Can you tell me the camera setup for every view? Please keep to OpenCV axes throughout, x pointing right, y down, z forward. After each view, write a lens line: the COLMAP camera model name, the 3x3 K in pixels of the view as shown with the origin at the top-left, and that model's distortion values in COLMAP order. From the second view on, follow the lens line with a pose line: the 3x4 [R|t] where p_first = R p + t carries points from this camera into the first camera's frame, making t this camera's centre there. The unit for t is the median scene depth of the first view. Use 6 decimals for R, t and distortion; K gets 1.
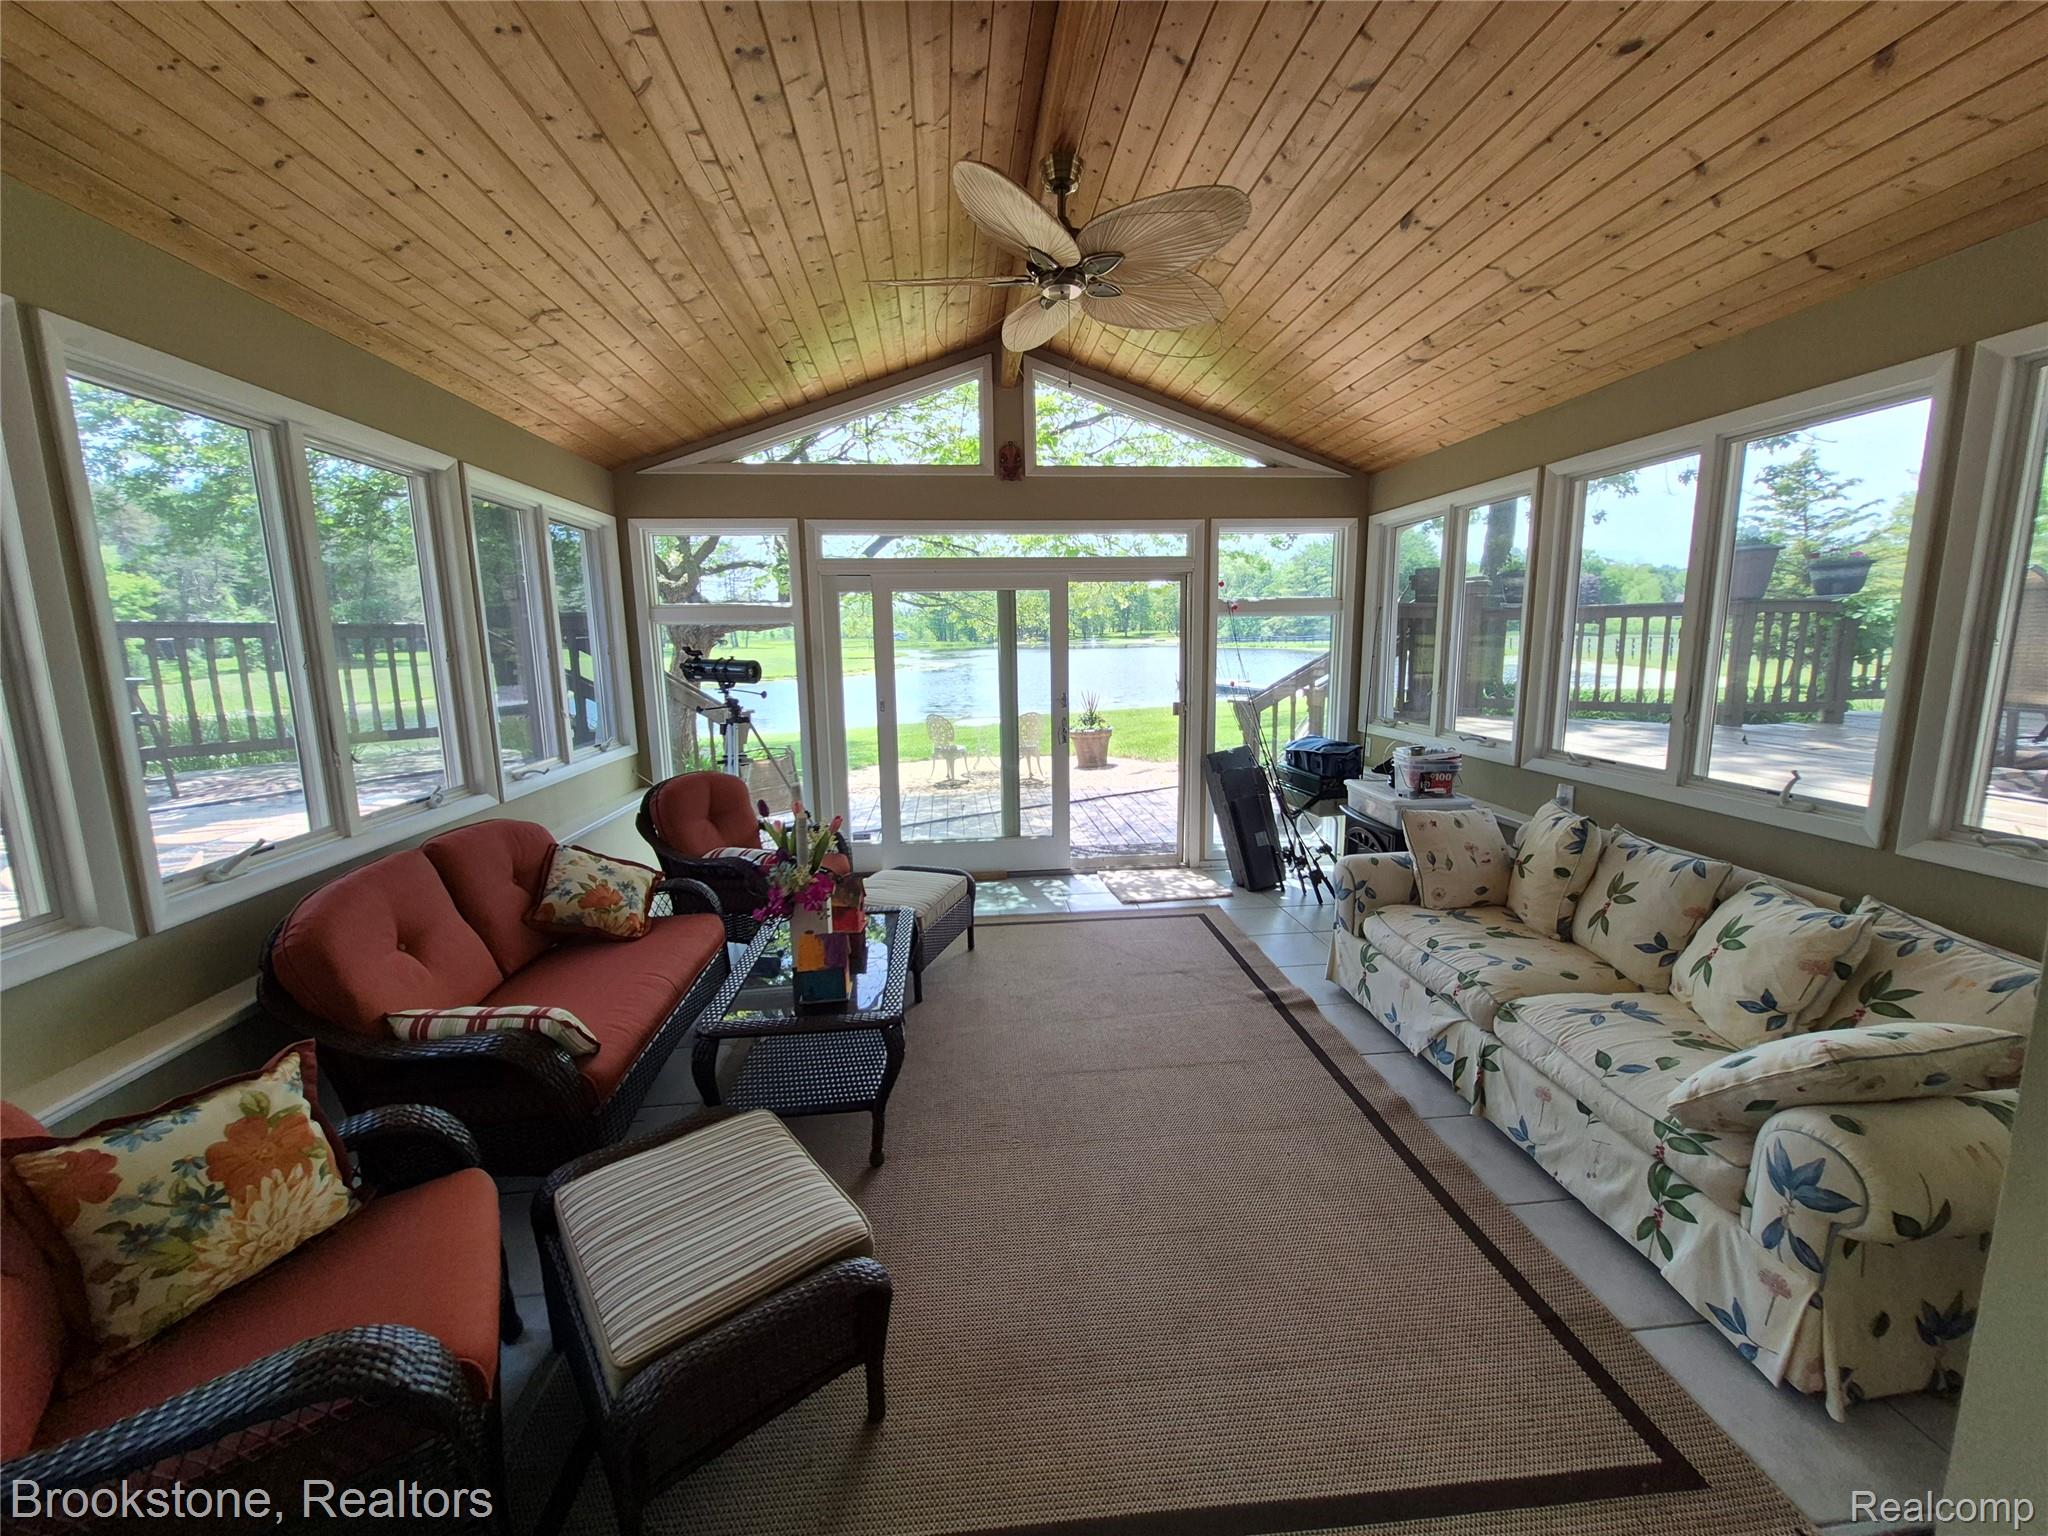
lens RADIAL K [[799.2, 0, 1029.0], [0, 799.2, 759.5], [0, 0, 1]] dist [0.000862, -0.000403]
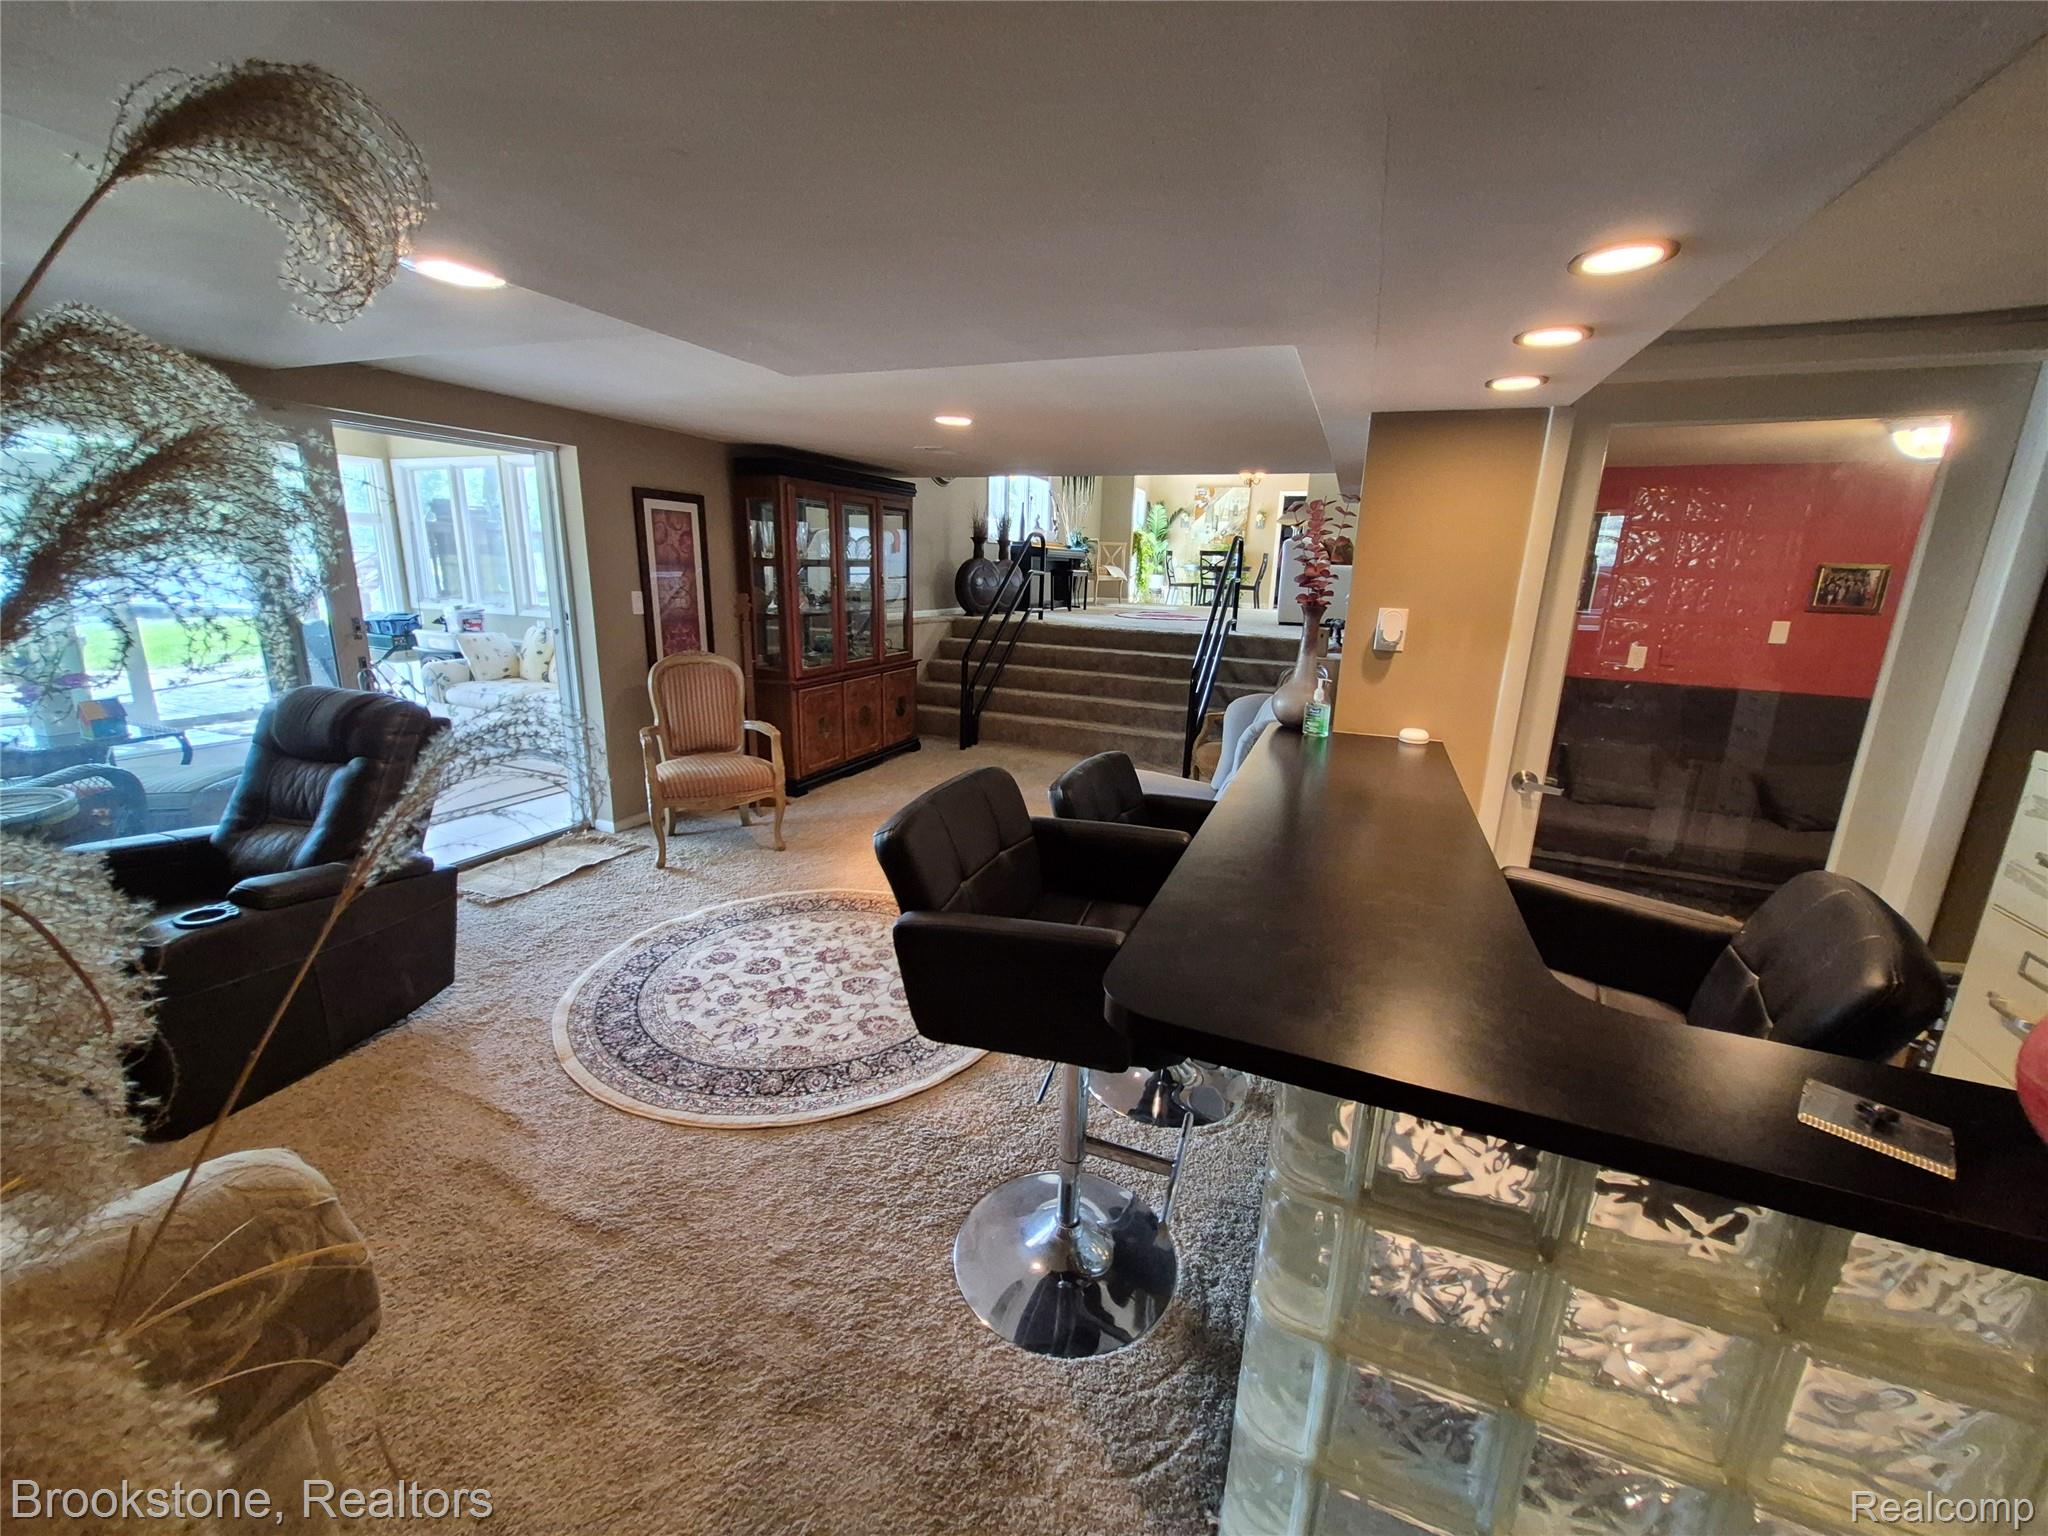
lens RADIAL K [[799.2, 0, 1029.0], [0, 799.2, 759.5], [0, 0, 1]] dist [0.000862, -0.000403]
pose [[0.476192, -0.176356, 0.861475, -0.522774], [0.095926, 0.984254, 0.148467, 0.184317], [-0.874093, 0.011939, 0.485611, -1.011647]]
